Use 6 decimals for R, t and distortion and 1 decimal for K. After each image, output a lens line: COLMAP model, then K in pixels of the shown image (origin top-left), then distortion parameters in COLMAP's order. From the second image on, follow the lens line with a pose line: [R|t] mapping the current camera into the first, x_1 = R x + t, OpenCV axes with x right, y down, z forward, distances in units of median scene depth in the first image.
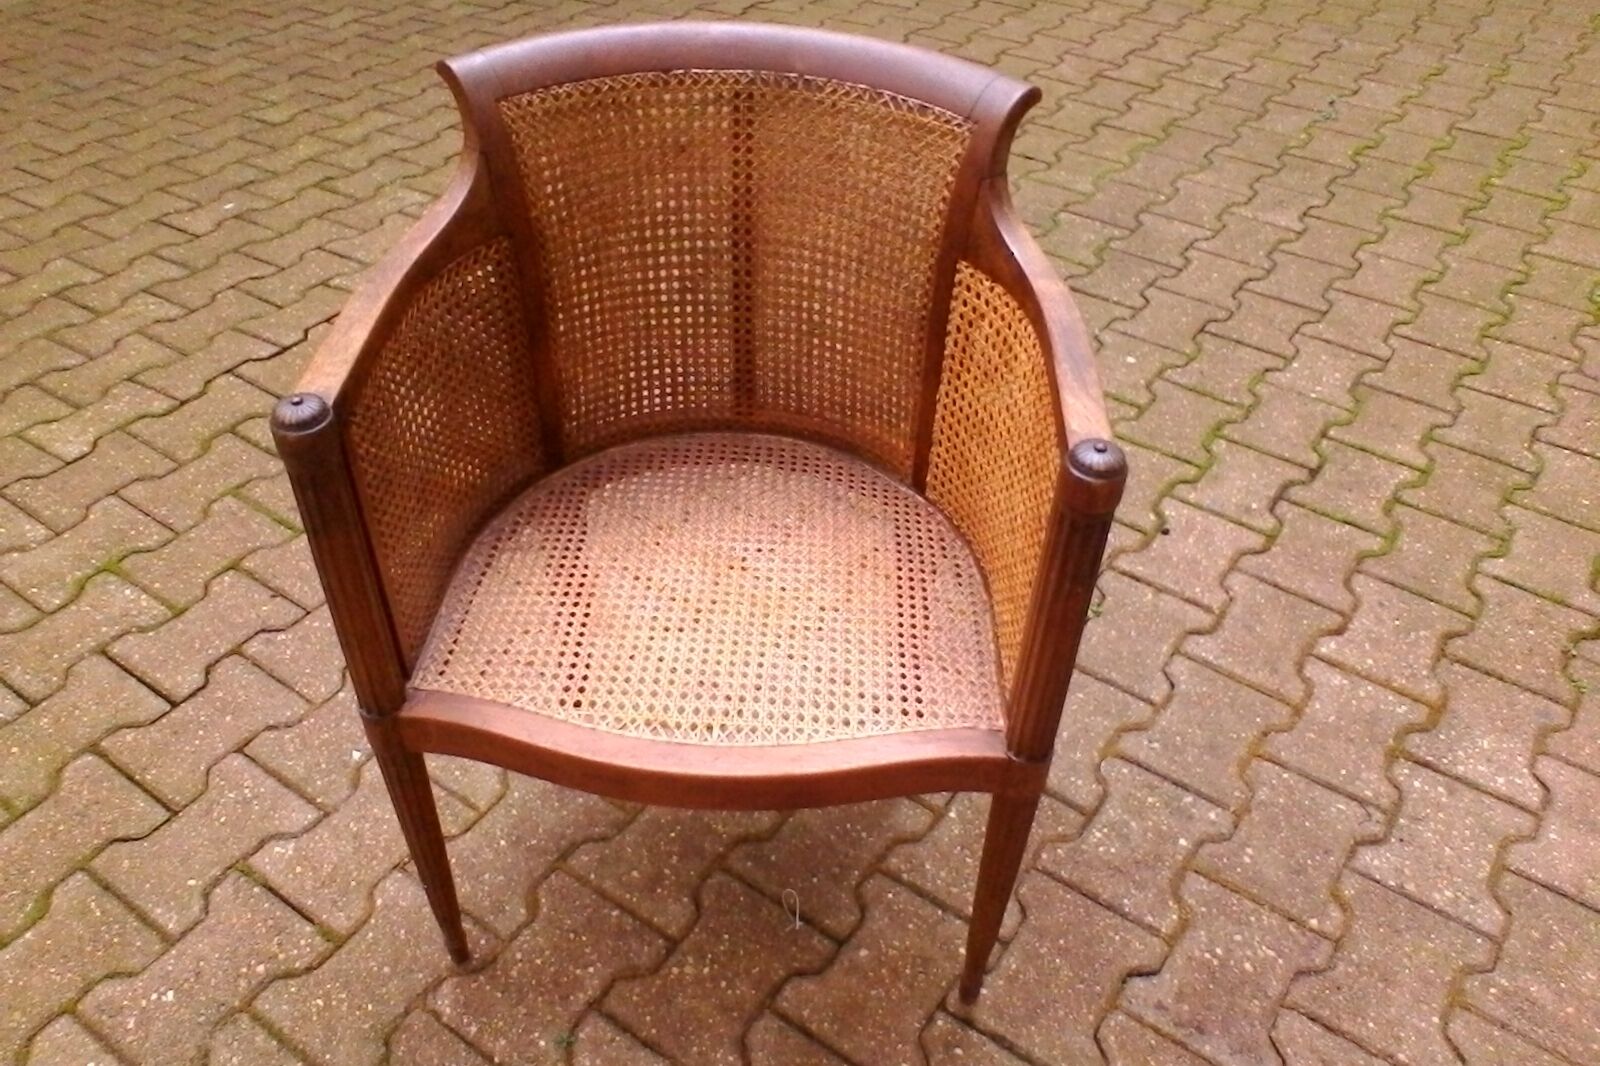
lens RADIAL K [[1241.3, 0, 798.3], [0, 1241.3, 536.9], [0, 0, 1]] dist [-0.027289, 0.016668]
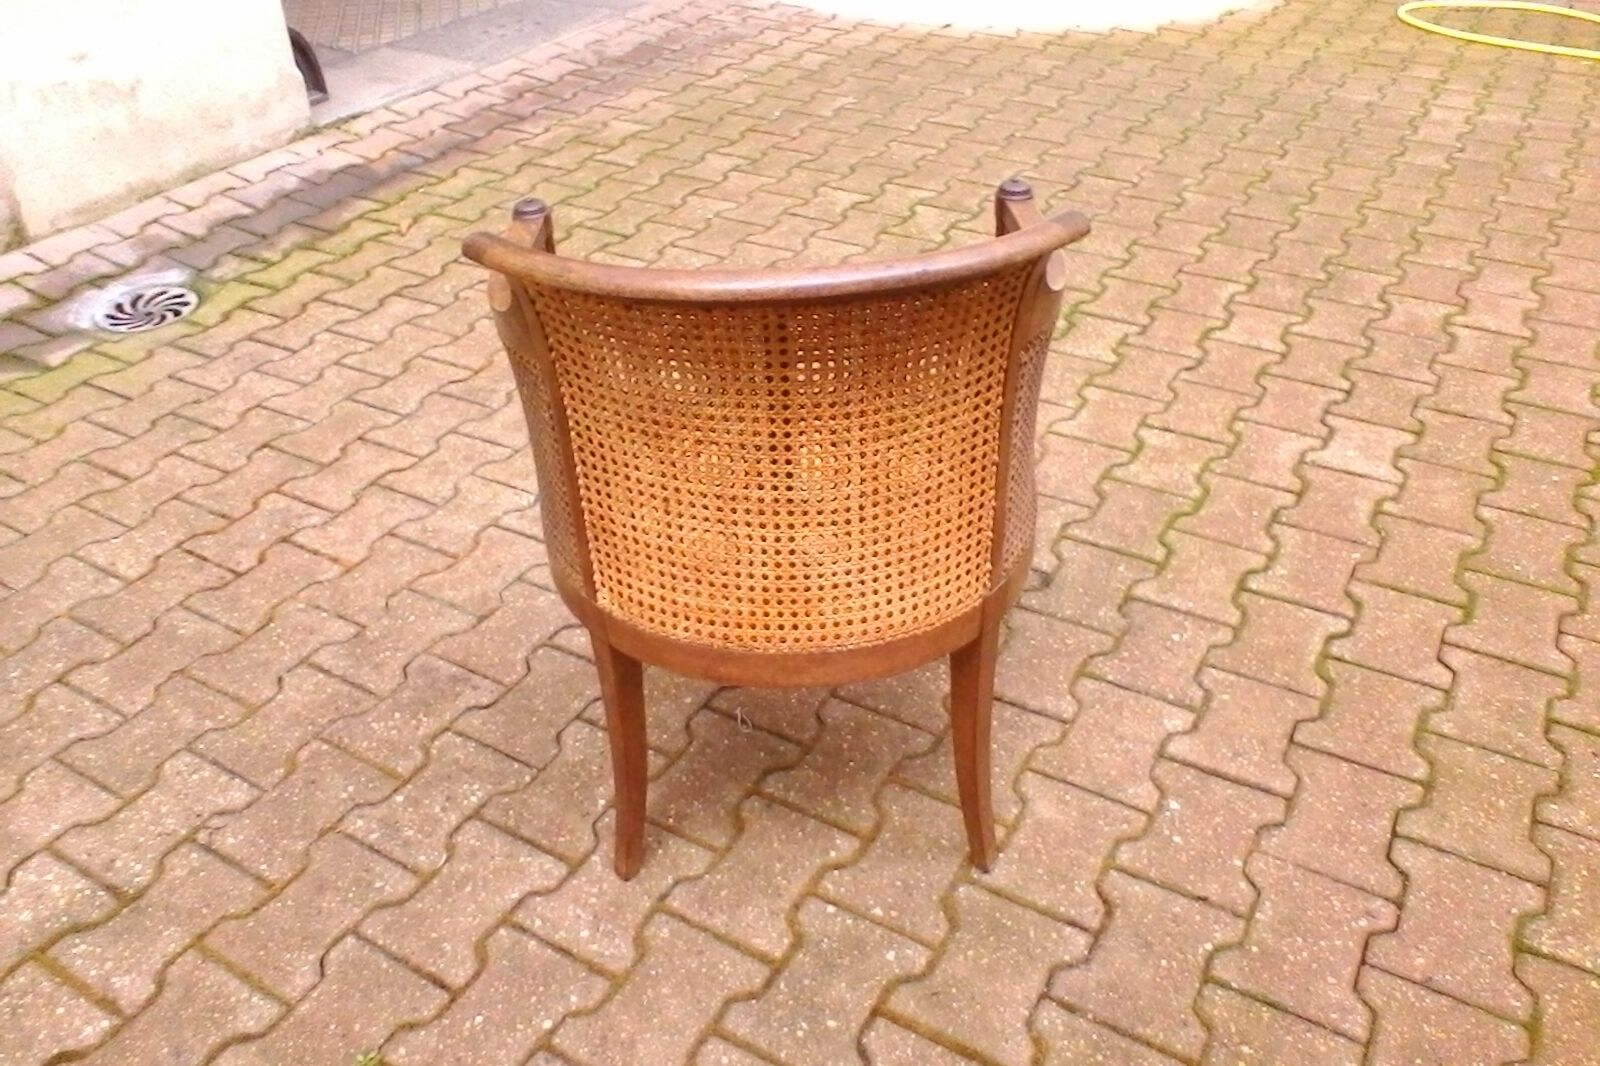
lens RADIAL K [[1241.3, 0, 798.3], [0, 1241.3, 536.9], [0, 0, 1]] dist [-0.027289, 0.016668]
pose [[-0.996899, 0.058454, -0.052676, -0.004565], [-0.036254, 0.252953, 0.966799, -0.913463], [0.069838, 0.965711, -0.250050, 1.077079]]
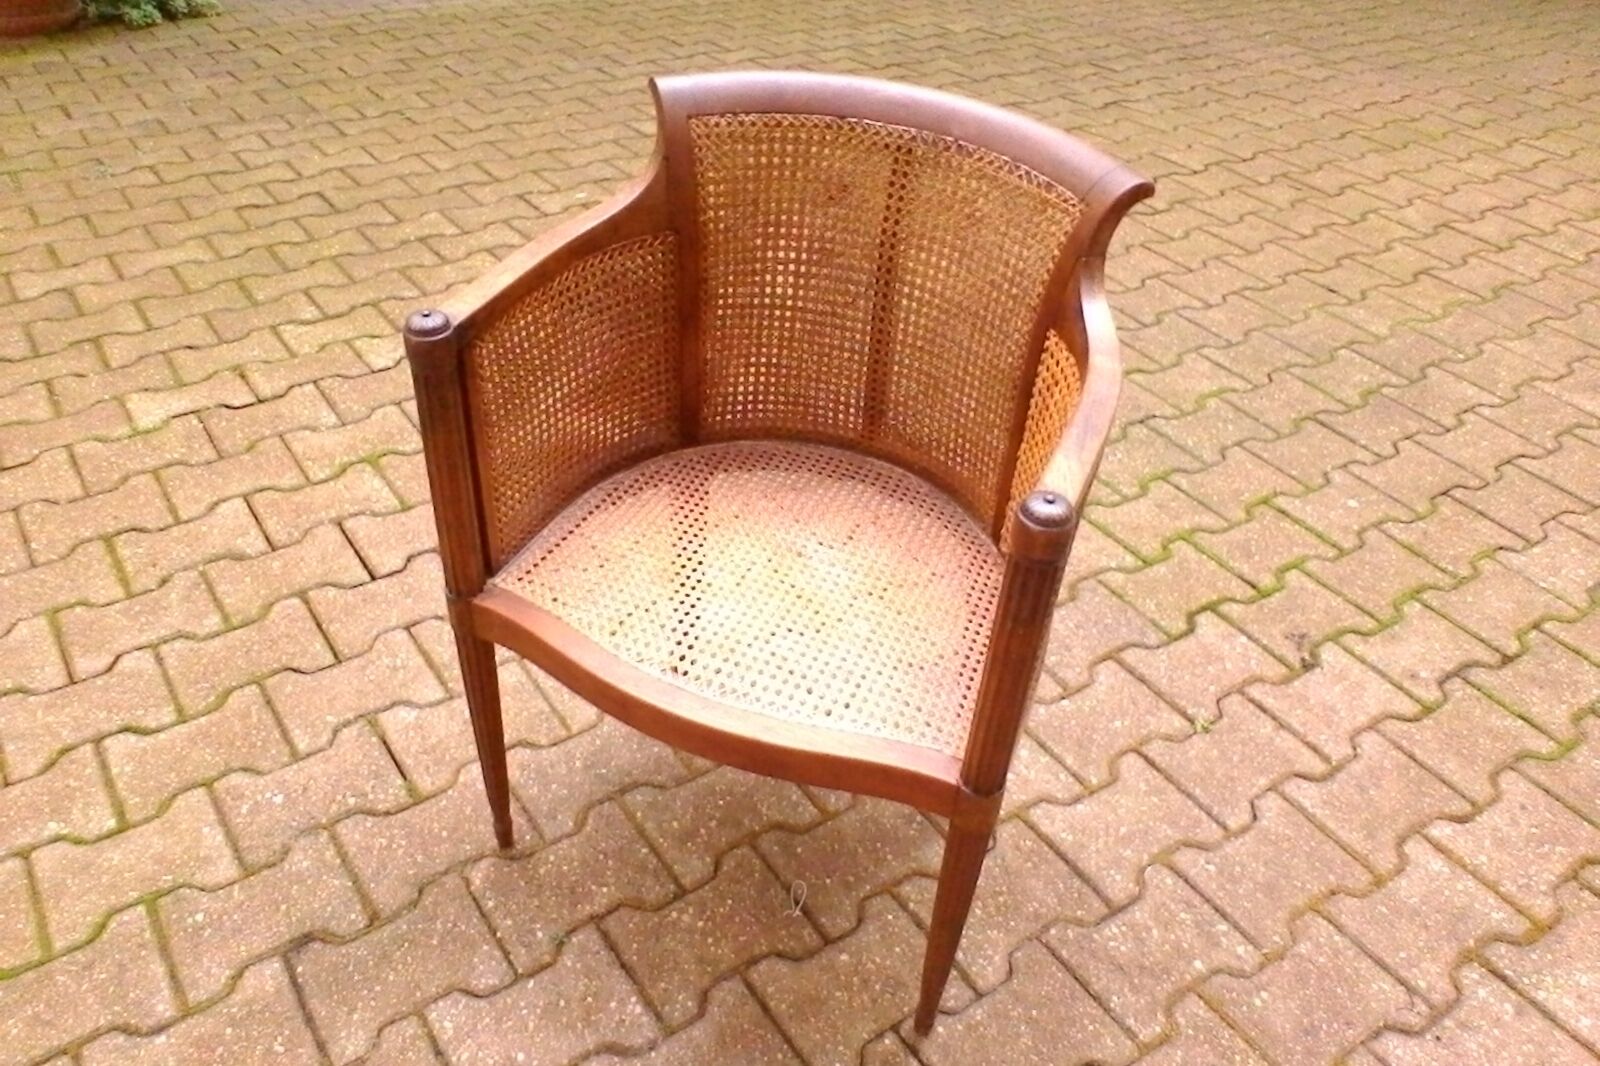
lens RADIAL K [[1240.7, 0, 796.3], [0, 1240.7, 533.9], [0, 0, 1]] dist [-0.029407, 0.022227]
pose [[0.935454, 0.240491, -0.259016, 0.184194], [-0.255484, 0.966481, -0.025340, 0.023368], [0.244240, 0.089878, 0.965541, -0.051923]]
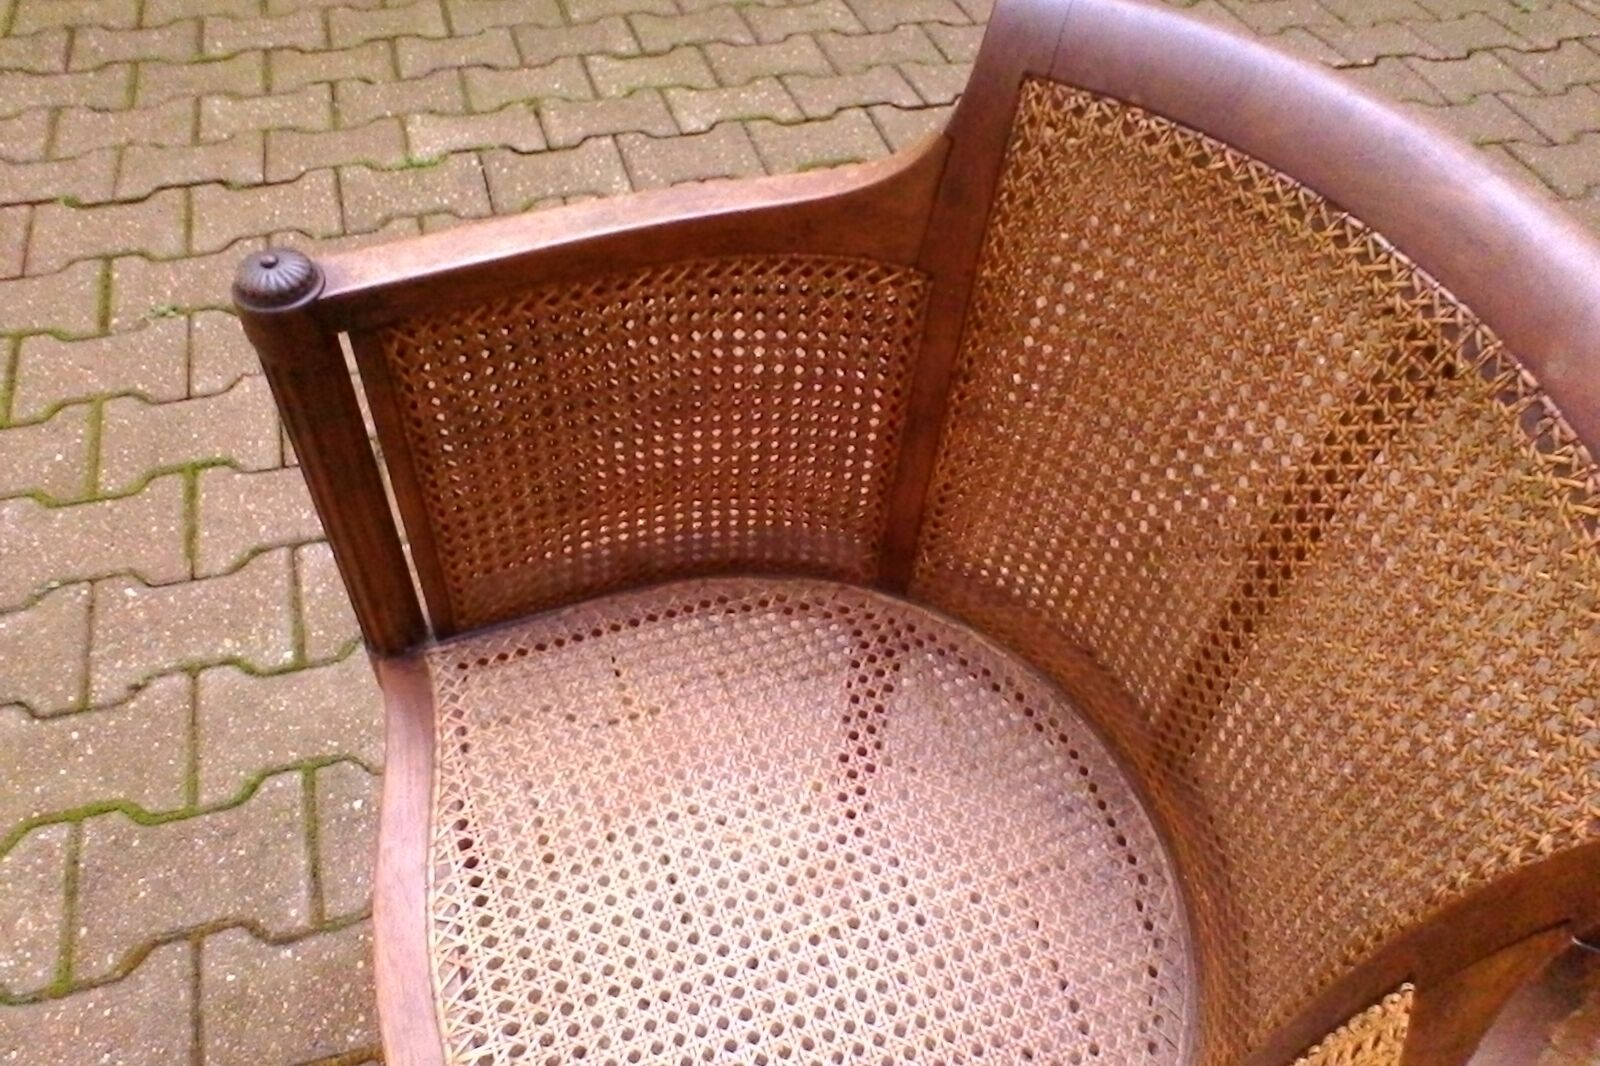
lens RADIAL K [[1241.3, 0, 798.3], [0, 1241.3, 536.9], [0, 0, 1]] dist [-0.027289, 0.016668]
pose [[0.788642, 0.489358, -0.372252, 0.015960], [-0.435729, 0.871974, 0.223164, -0.054655], [0.433802, -0.013796, 0.900903, 0.185822]]
